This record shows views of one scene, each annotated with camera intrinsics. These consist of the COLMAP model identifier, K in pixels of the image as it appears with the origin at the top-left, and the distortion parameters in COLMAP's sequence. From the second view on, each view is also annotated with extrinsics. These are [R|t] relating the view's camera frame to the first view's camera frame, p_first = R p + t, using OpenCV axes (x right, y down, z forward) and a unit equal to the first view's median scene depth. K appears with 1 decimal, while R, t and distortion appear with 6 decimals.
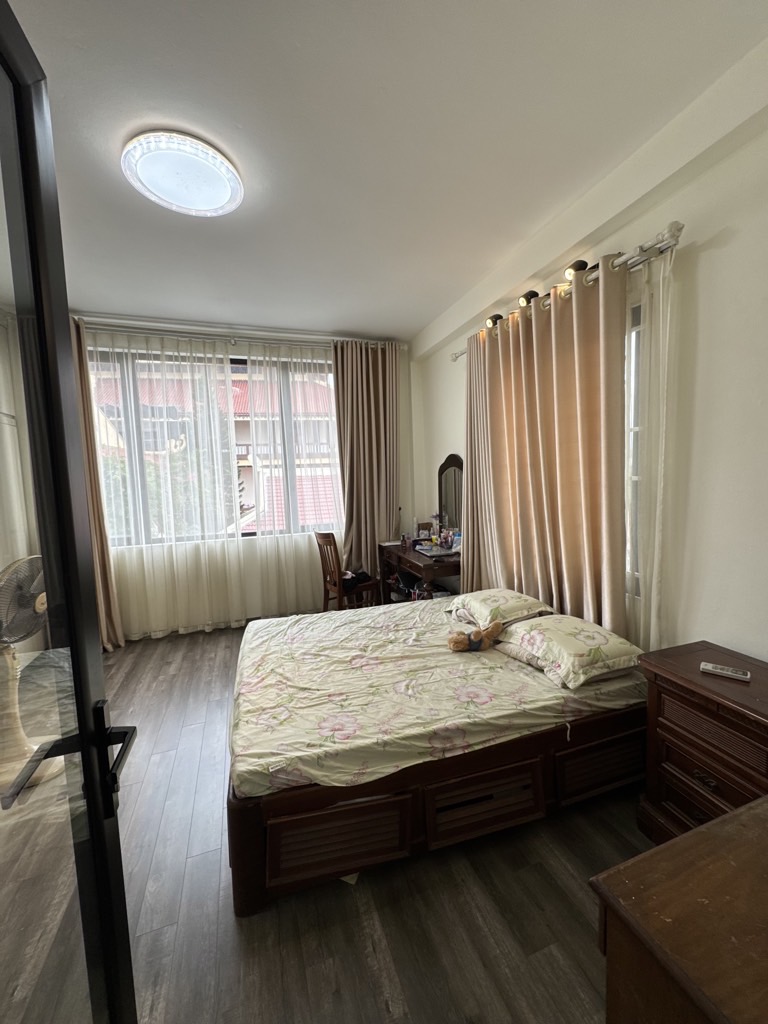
lens RADIAL K [[406.4, 0, 384.5], [0, 406.4, 511.3], [0, 0, 1]] dist [0.001629, 0.000196]
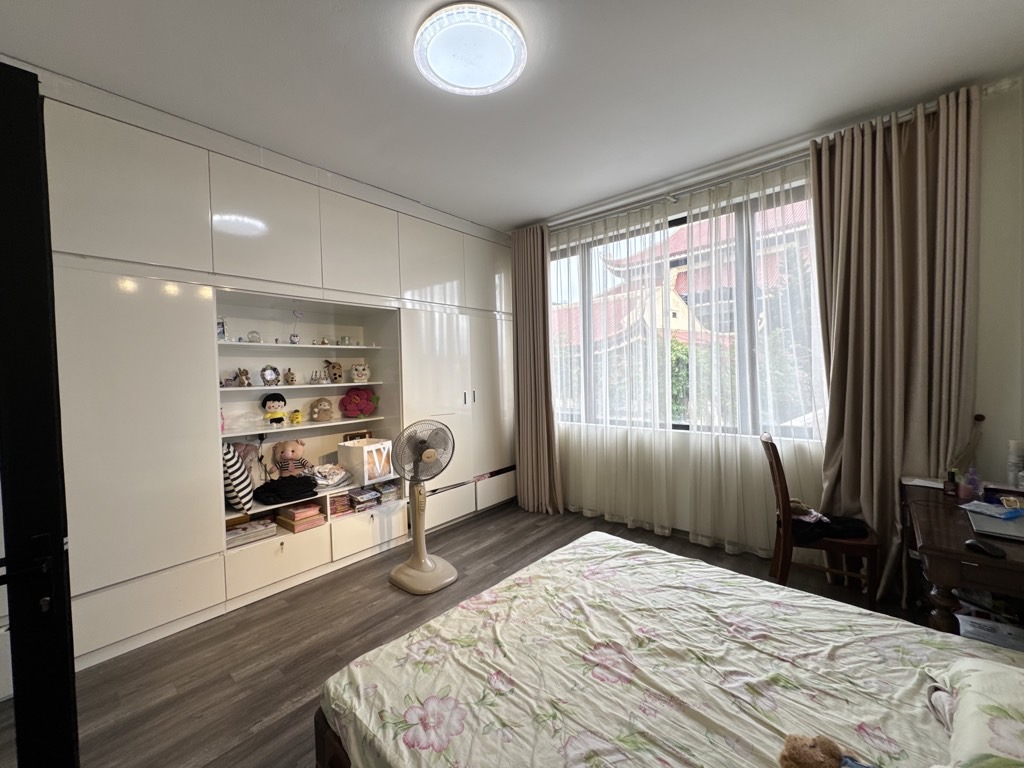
lens RADIAL K [[406.4, 0, 513.8], [0, 406.4, 381.4], [0, 0, 1]] dist [0.001629, 0.000196]
pose [[0.499637, 0.039755, -0.865322, 0.276949], [-0.062588, 0.997992, 0.009712, -0.030769], [0.863971, 0.049306, 0.501122, 0.392101]]
